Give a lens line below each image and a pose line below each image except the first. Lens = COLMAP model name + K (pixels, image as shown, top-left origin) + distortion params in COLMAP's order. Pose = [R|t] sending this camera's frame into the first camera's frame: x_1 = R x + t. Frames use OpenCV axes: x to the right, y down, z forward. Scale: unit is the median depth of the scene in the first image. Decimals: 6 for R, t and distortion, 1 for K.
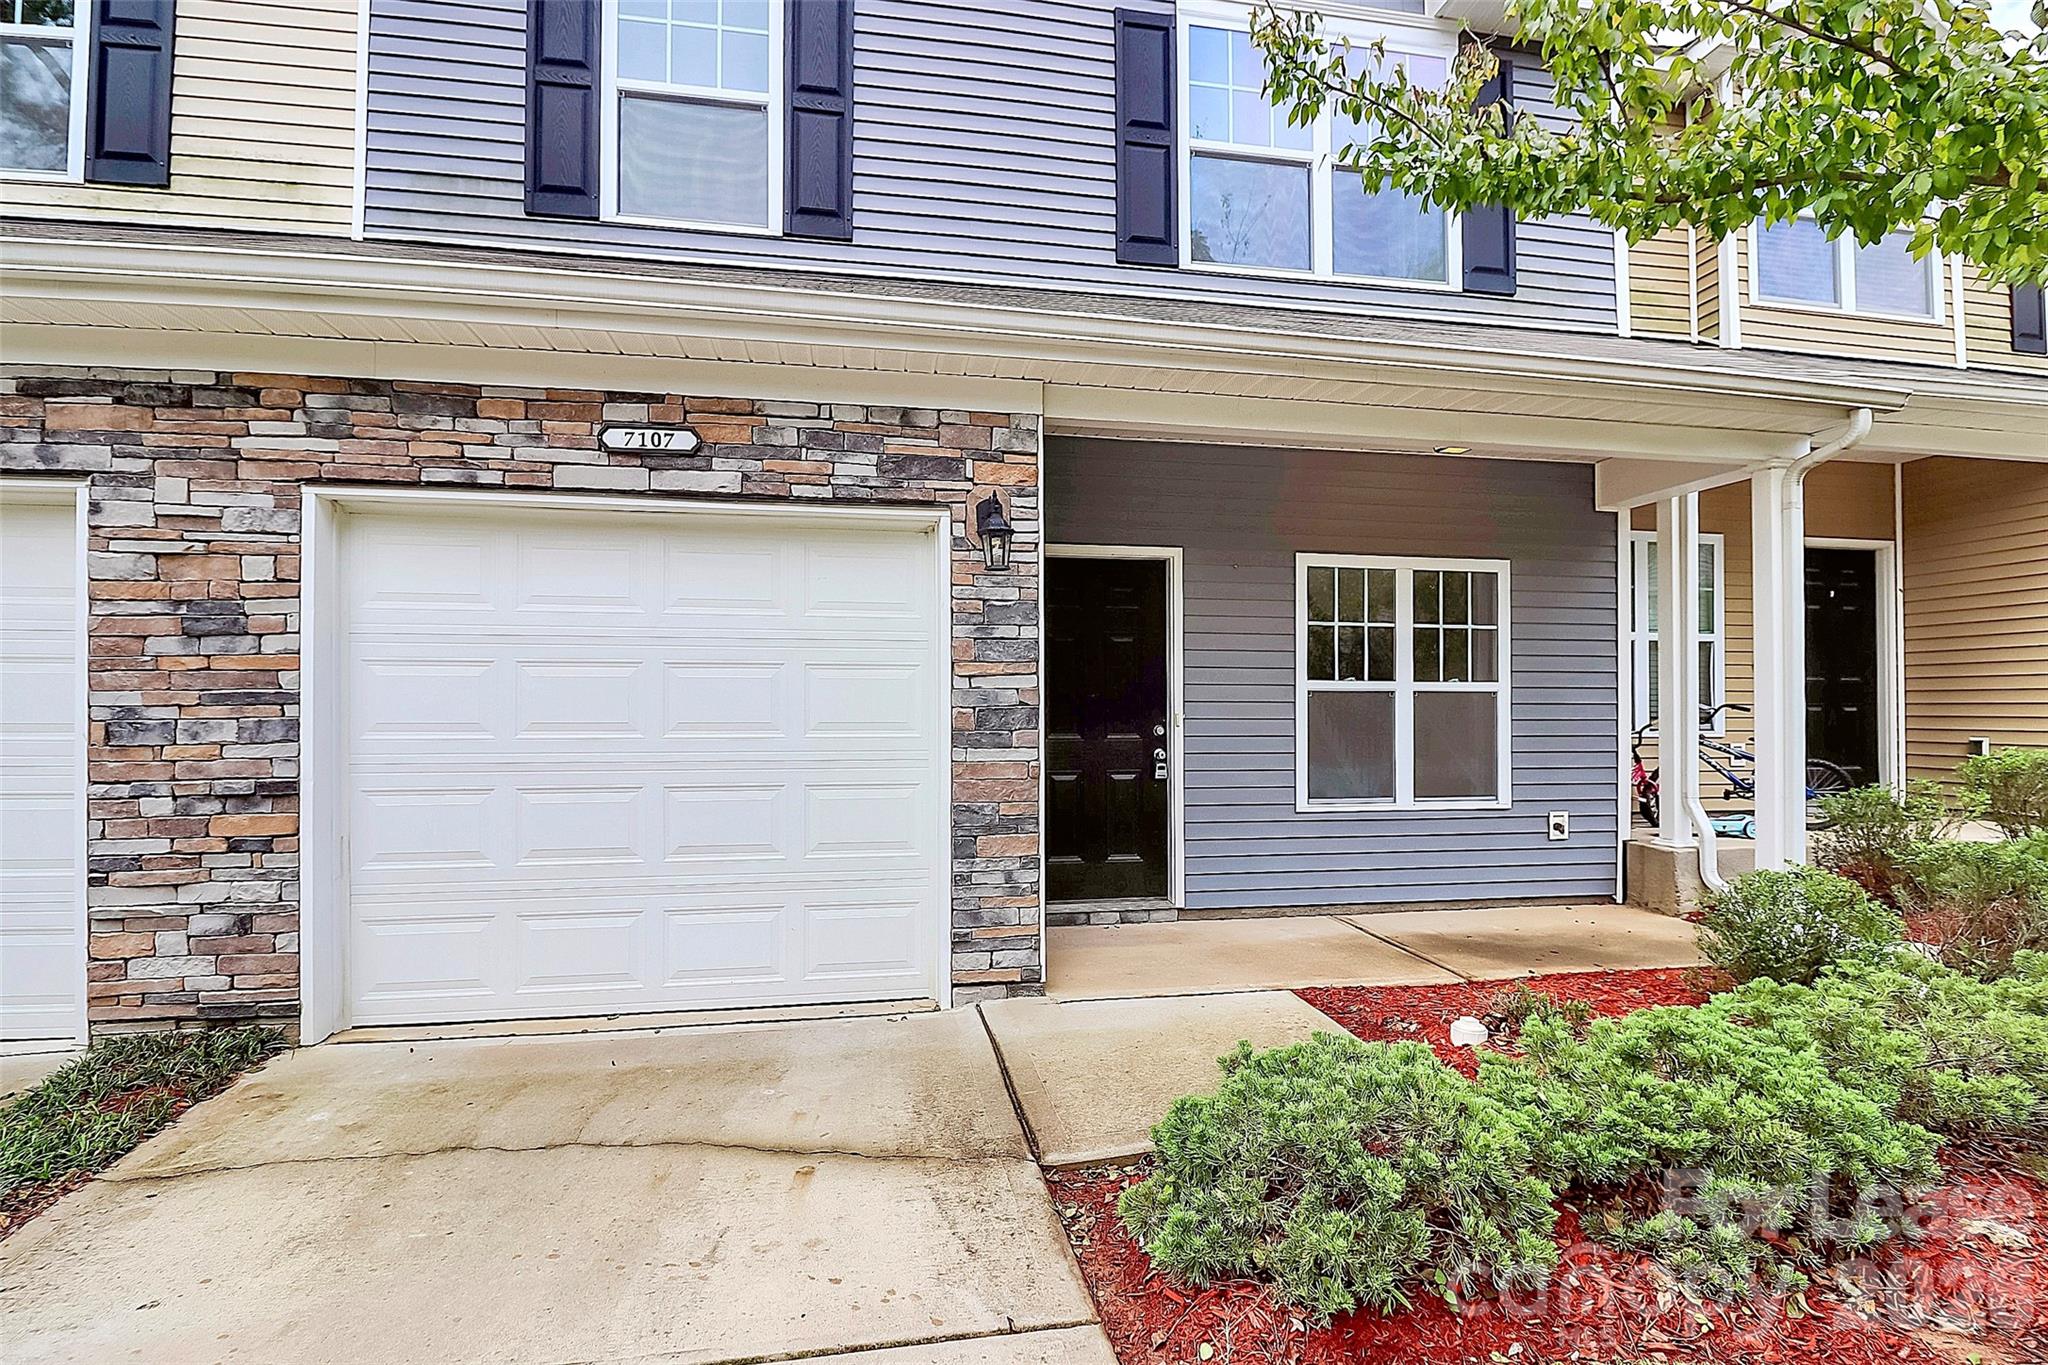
lens RADIAL K [[967.5, 0, 1026.9], [0, 967.5, 692.5], [0, 0, 1]] dist [0.001483, -0.010581]
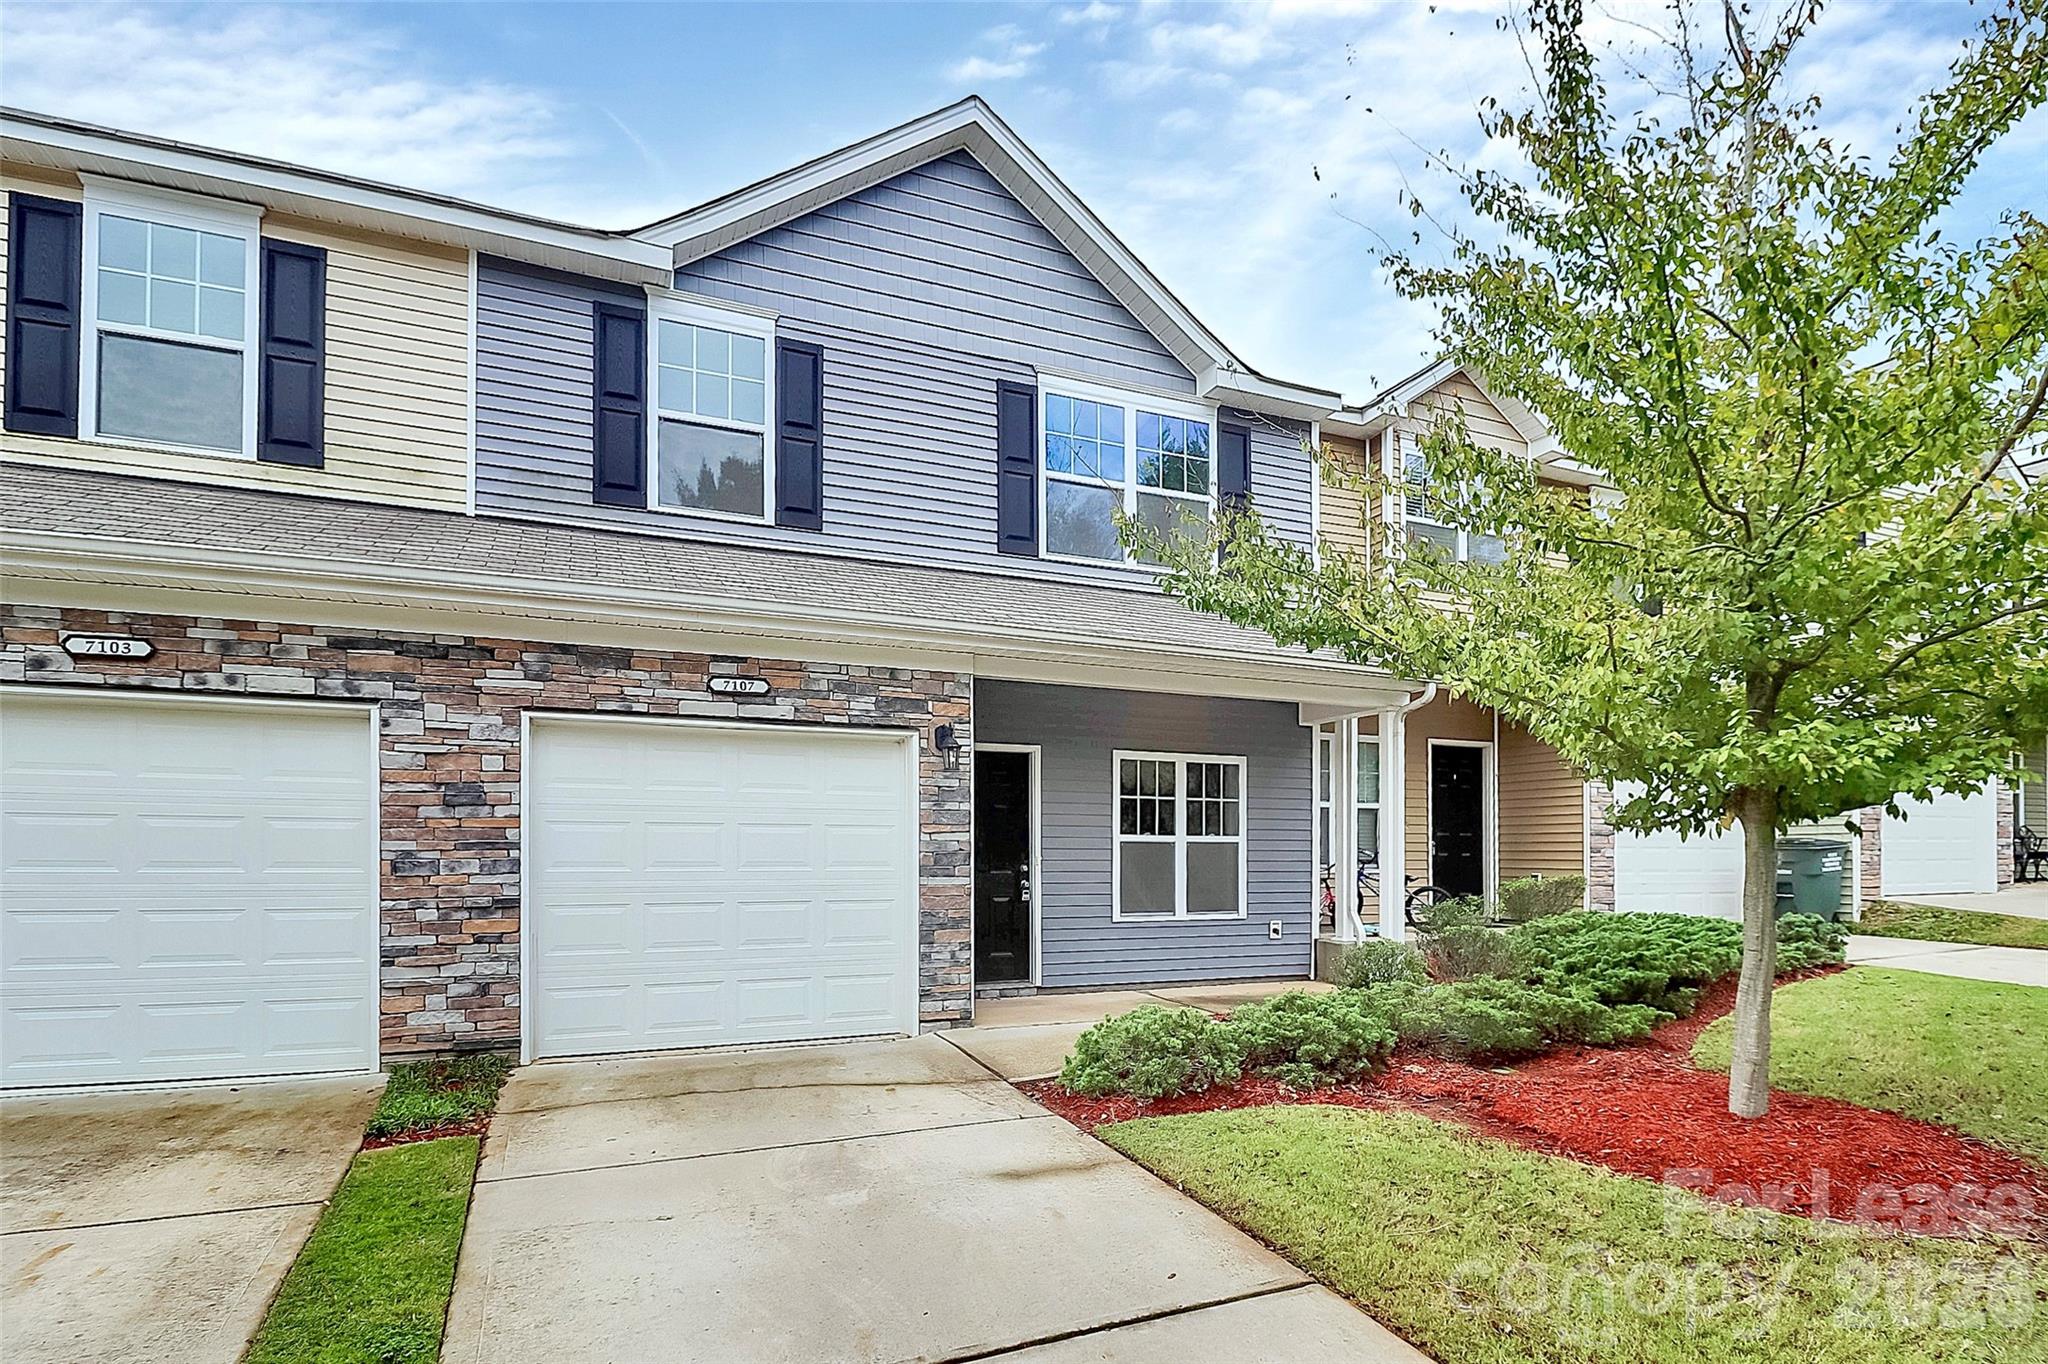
lens RADIAL K [[967.5, 0, 1005.8], [0, 967.5, 837.1], [0, 0, 1]] dist [0.001483, -0.010581]
pose [[0.981109, 0.004300, 0.193407, -0.254298], [-0.004040, 0.999990, -0.001740, -0.007705], [-0.193413, 0.000926, 0.981117, -0.641917]]
